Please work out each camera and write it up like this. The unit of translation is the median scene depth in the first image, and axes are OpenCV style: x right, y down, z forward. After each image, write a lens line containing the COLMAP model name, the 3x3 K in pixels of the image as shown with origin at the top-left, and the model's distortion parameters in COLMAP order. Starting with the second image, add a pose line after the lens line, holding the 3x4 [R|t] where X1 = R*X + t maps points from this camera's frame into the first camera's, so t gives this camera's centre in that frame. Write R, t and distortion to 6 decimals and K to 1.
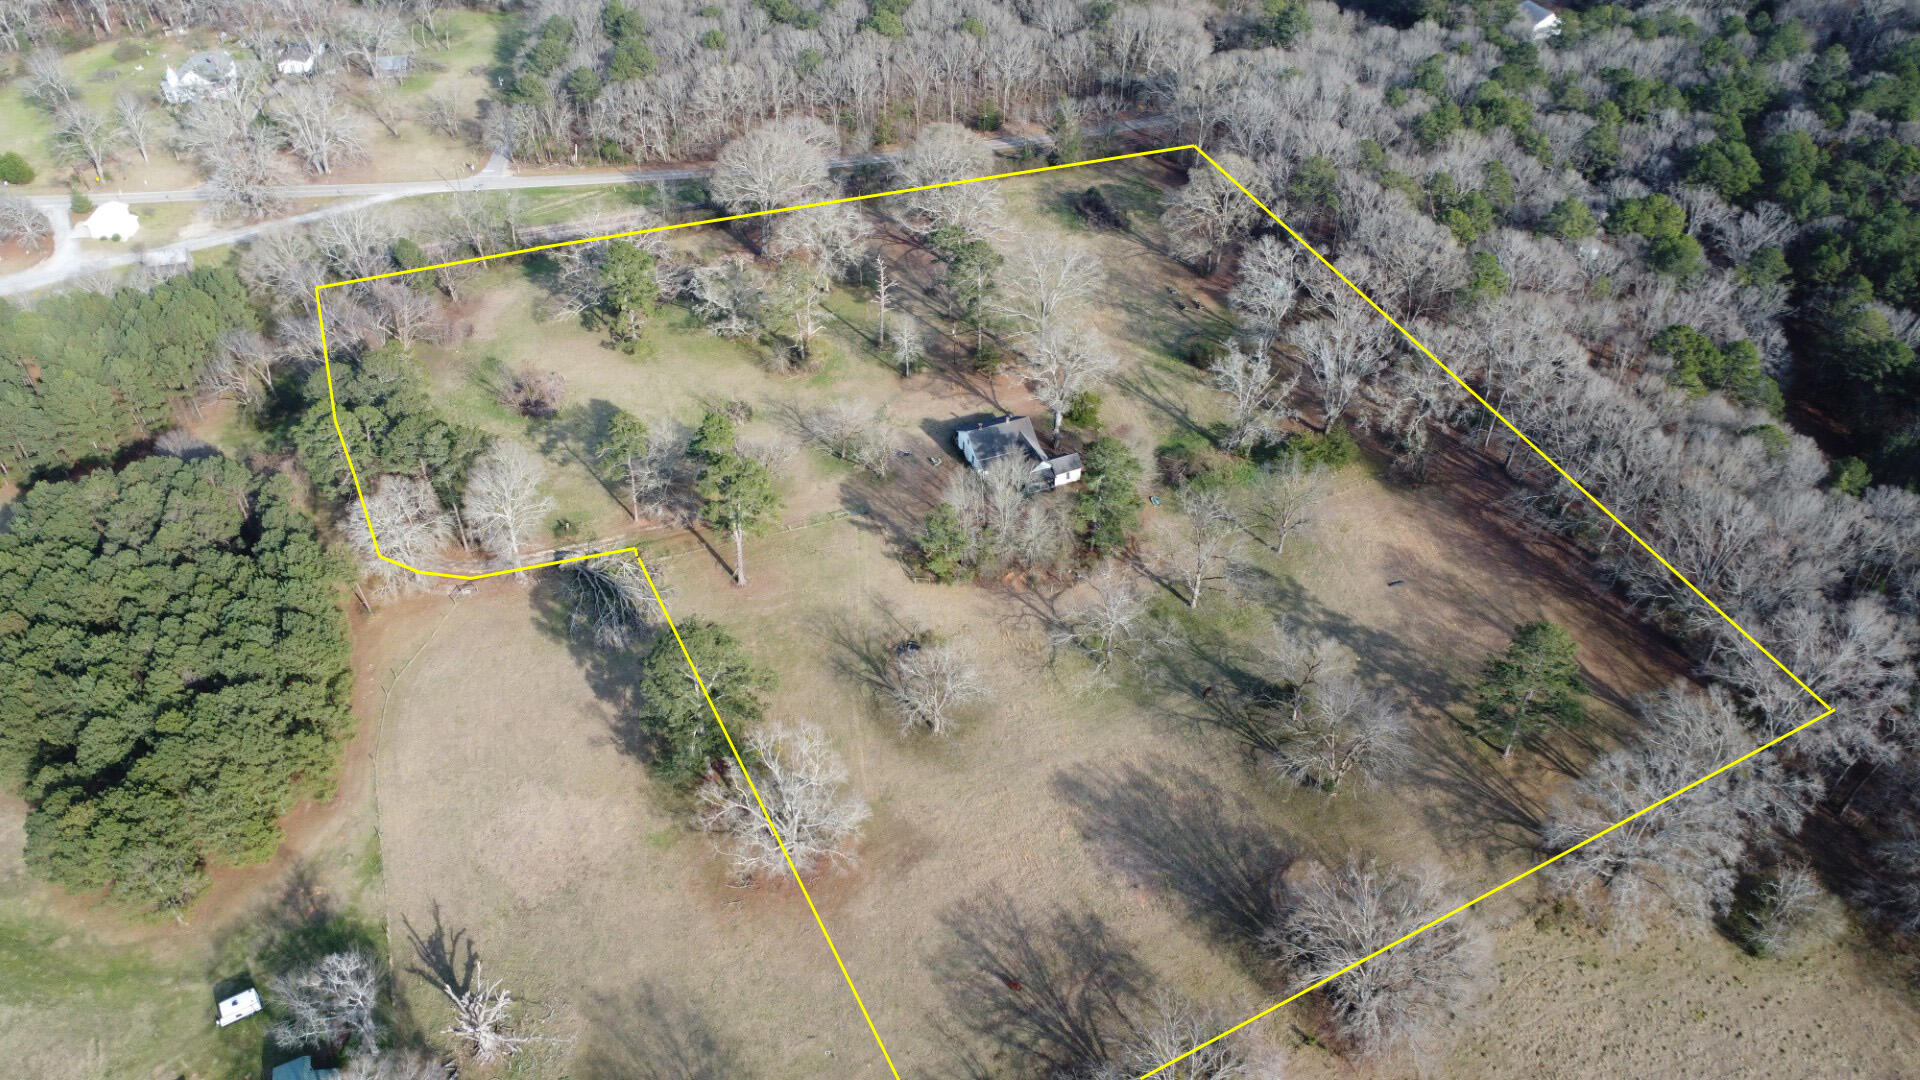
lens RADIAL K [[1385.9, 0, 960.0], [0, 1385.9, 540.0], [0, 0, 1]] dist [-0.030184, -0.007931]
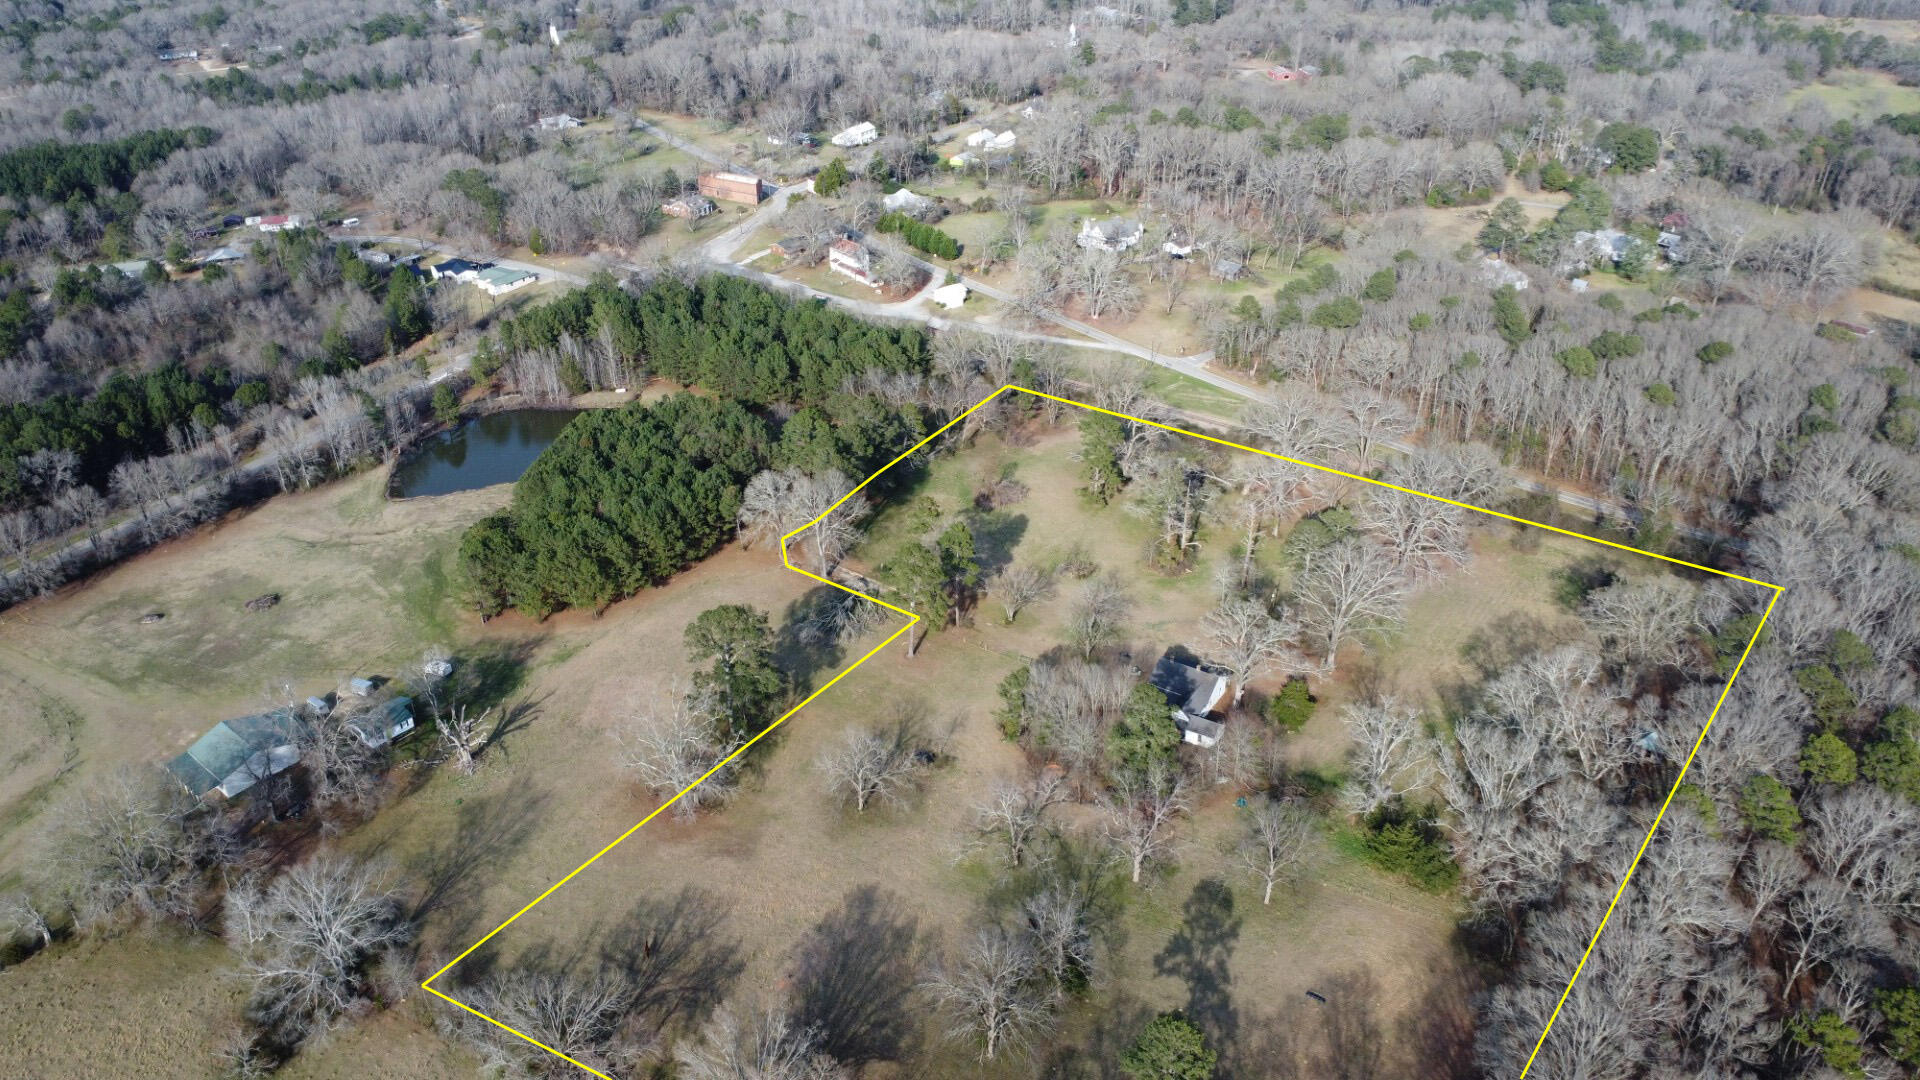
lens RADIAL K [[1385.9, 0, 960.0], [0, 1385.9, 540.0], [0, 0, 1]] dist [-0.030184, -0.007931]
pose [[0.579300, 0.398079, -0.711298, 0.707013], [-0.524874, 0.849818, 0.048131, -0.140024], [0.623634, 0.345459, 0.701241, 0.160144]]
